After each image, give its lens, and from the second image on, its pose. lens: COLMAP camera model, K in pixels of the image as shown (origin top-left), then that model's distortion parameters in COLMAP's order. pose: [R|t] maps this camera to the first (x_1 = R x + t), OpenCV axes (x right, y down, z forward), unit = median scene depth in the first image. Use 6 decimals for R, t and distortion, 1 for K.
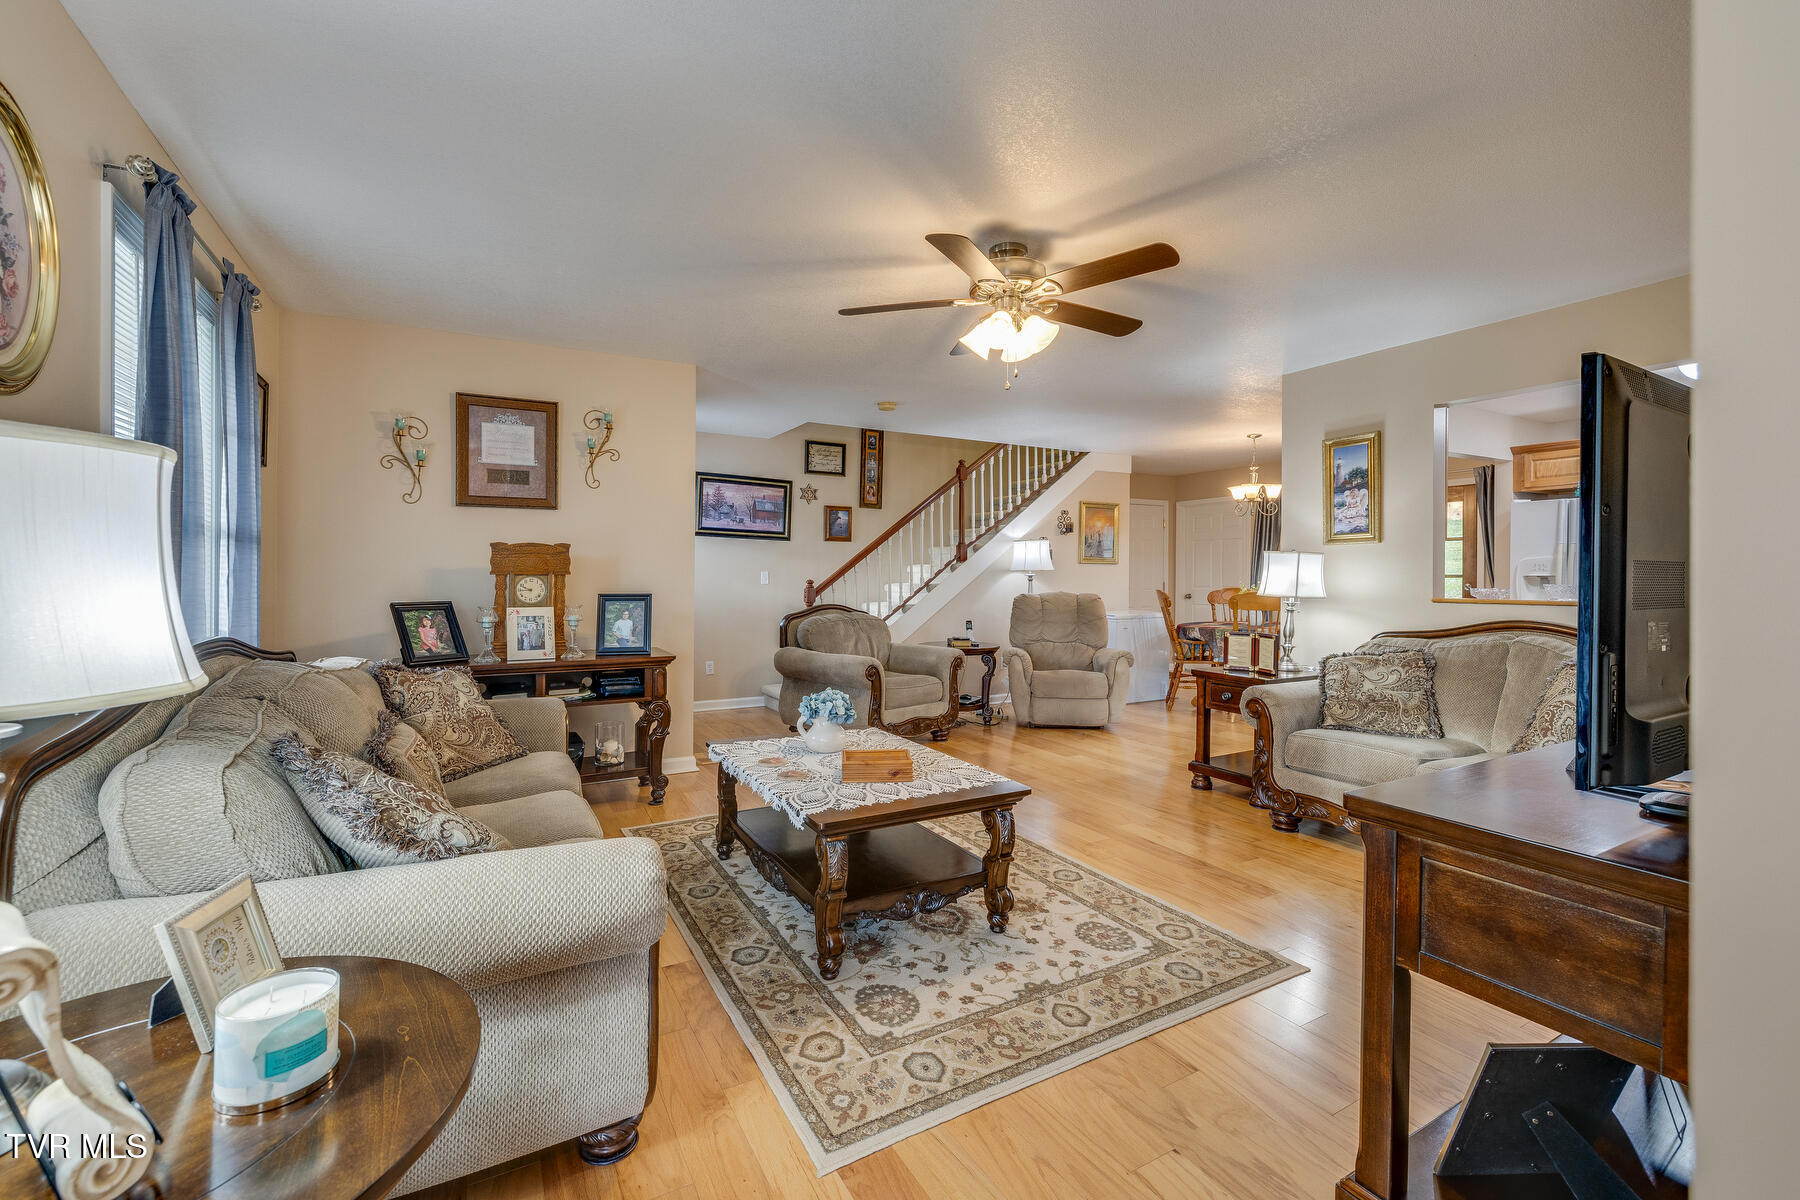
lens RADIAL K [[758.0, 0, 904.2], [0, 758.0, 582.4], [0, 0, 1]] dist [0.002617, 0.000387]
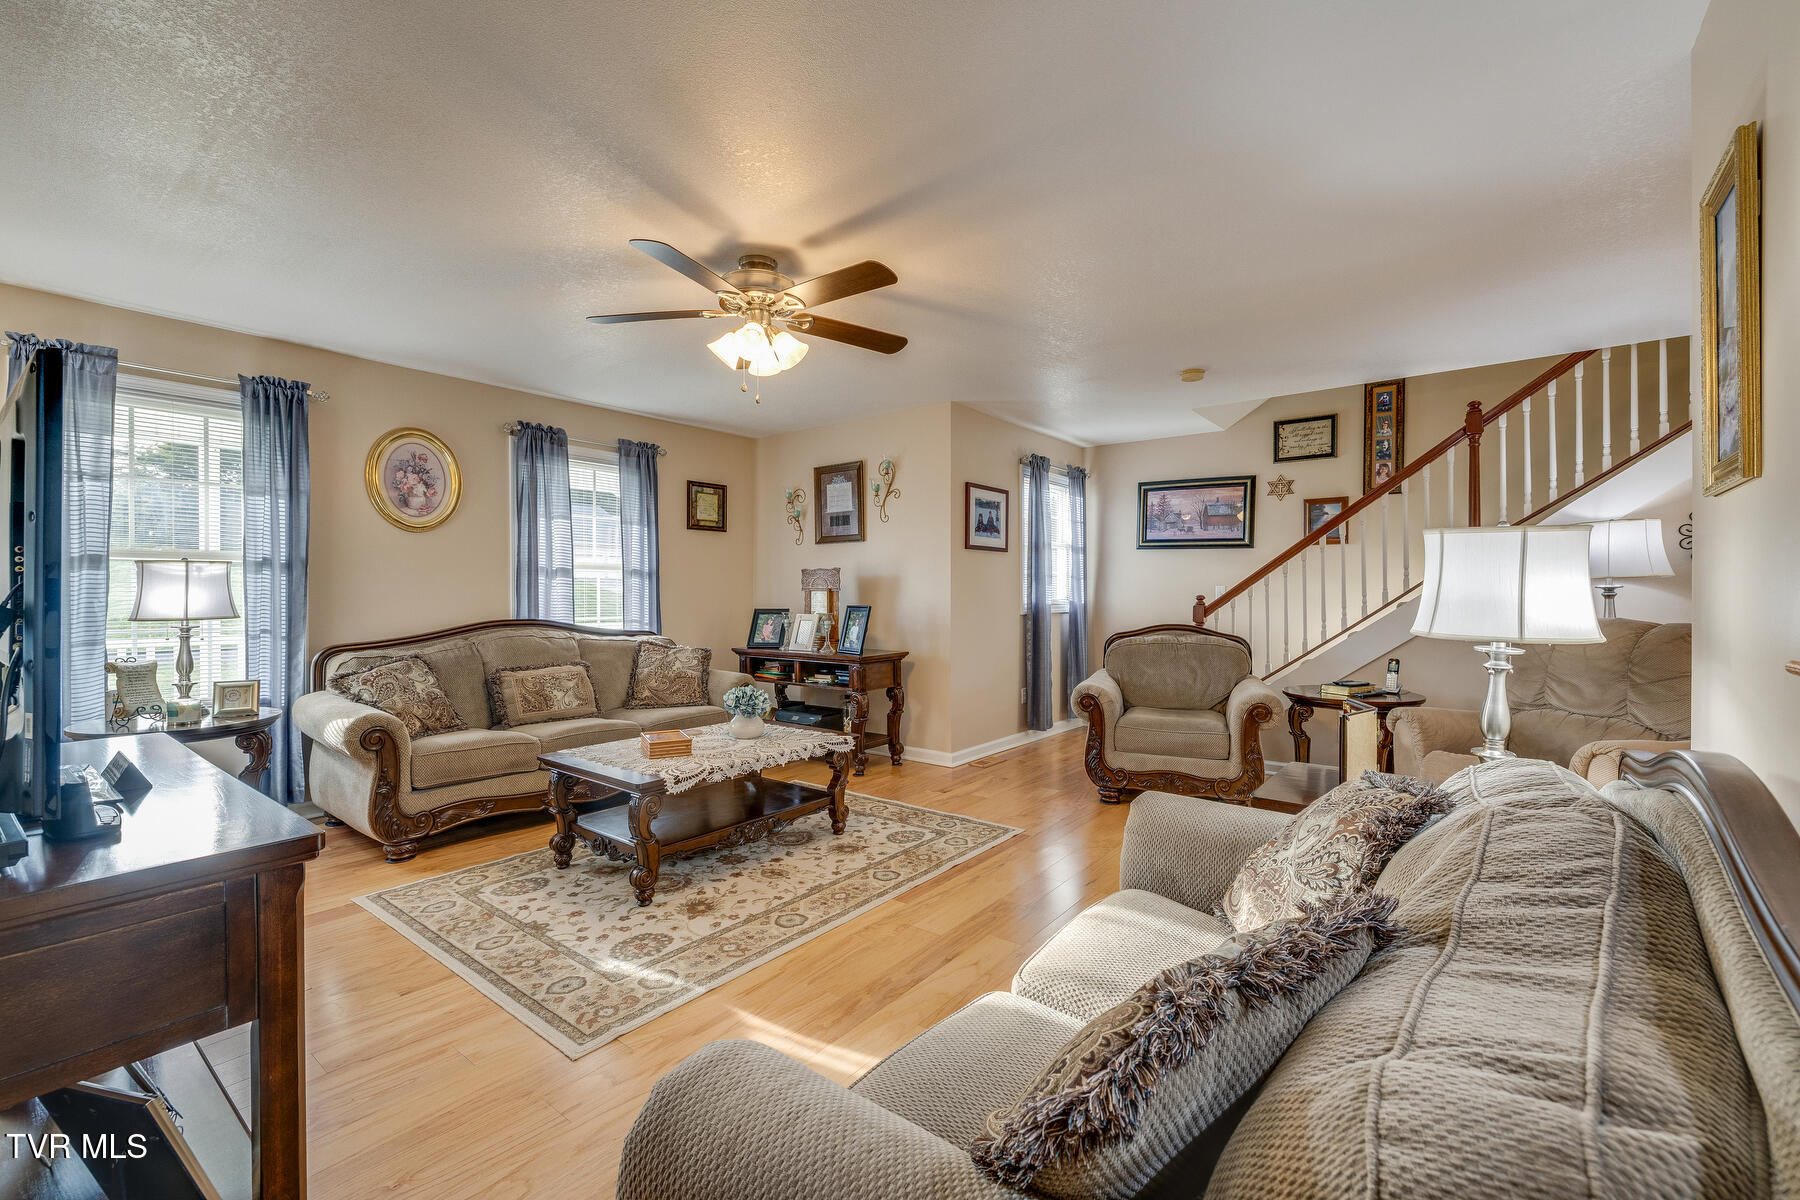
lens RADIAL K [[758.8, 0, 895.5], [0, 758.8, 593.7], [0, 0, 1]] dist [0.003554, 0.000221]
pose [[0.377575, -0.000148, -0.925979, 1.116860], [-0.005065, 0.999985, -0.002225, -0.003084], [0.925965, 0.005530, 0.377569, 0.780121]]
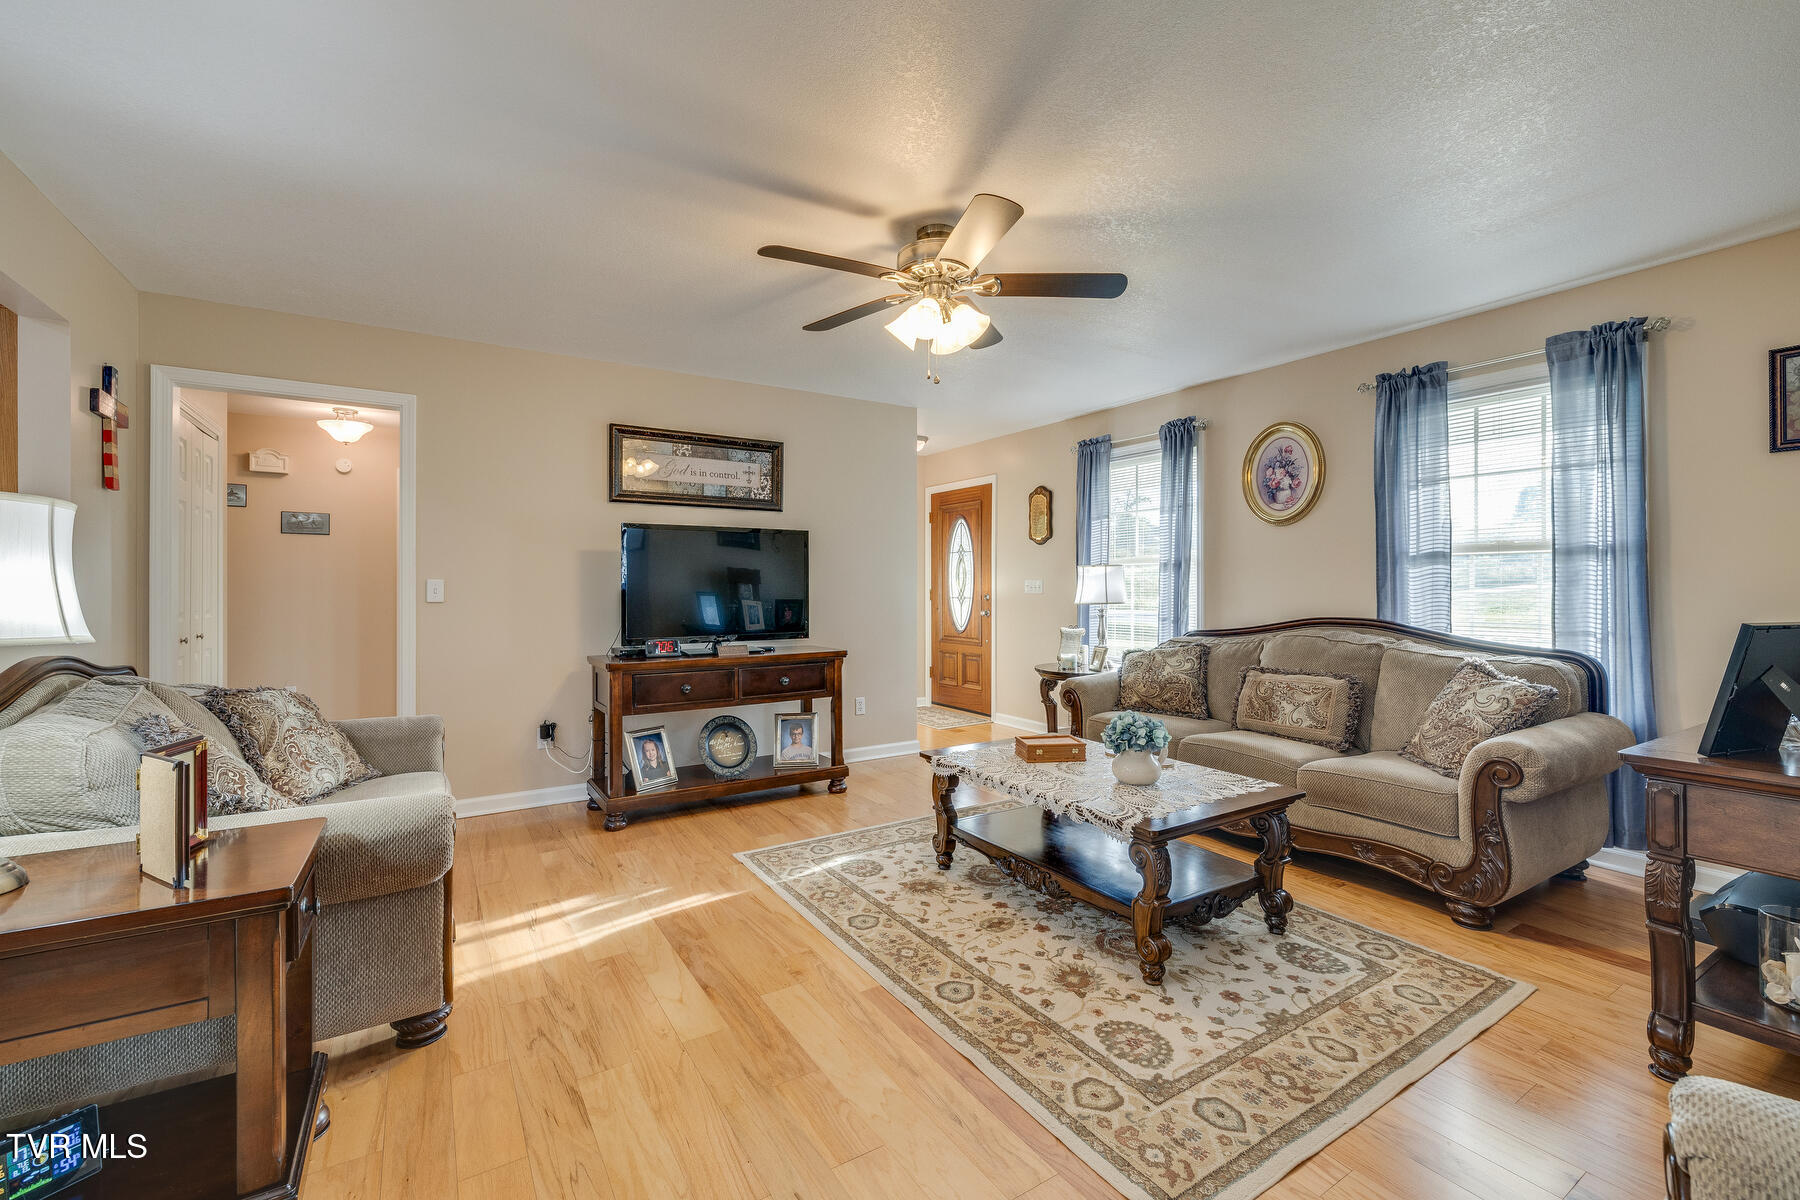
lens RADIAL K [[758.0, 0, 904.2], [0, 758.0, 582.4], [0, 0, 1]] dist [0.002617, 0.000387]
pose [[-0.998804, -0.000374, -0.048886, 0.213722], [-0.000388, 1.000000, 0.000289, -0.011160], [0.048885, 0.000308, -0.998804, 1.910933]]
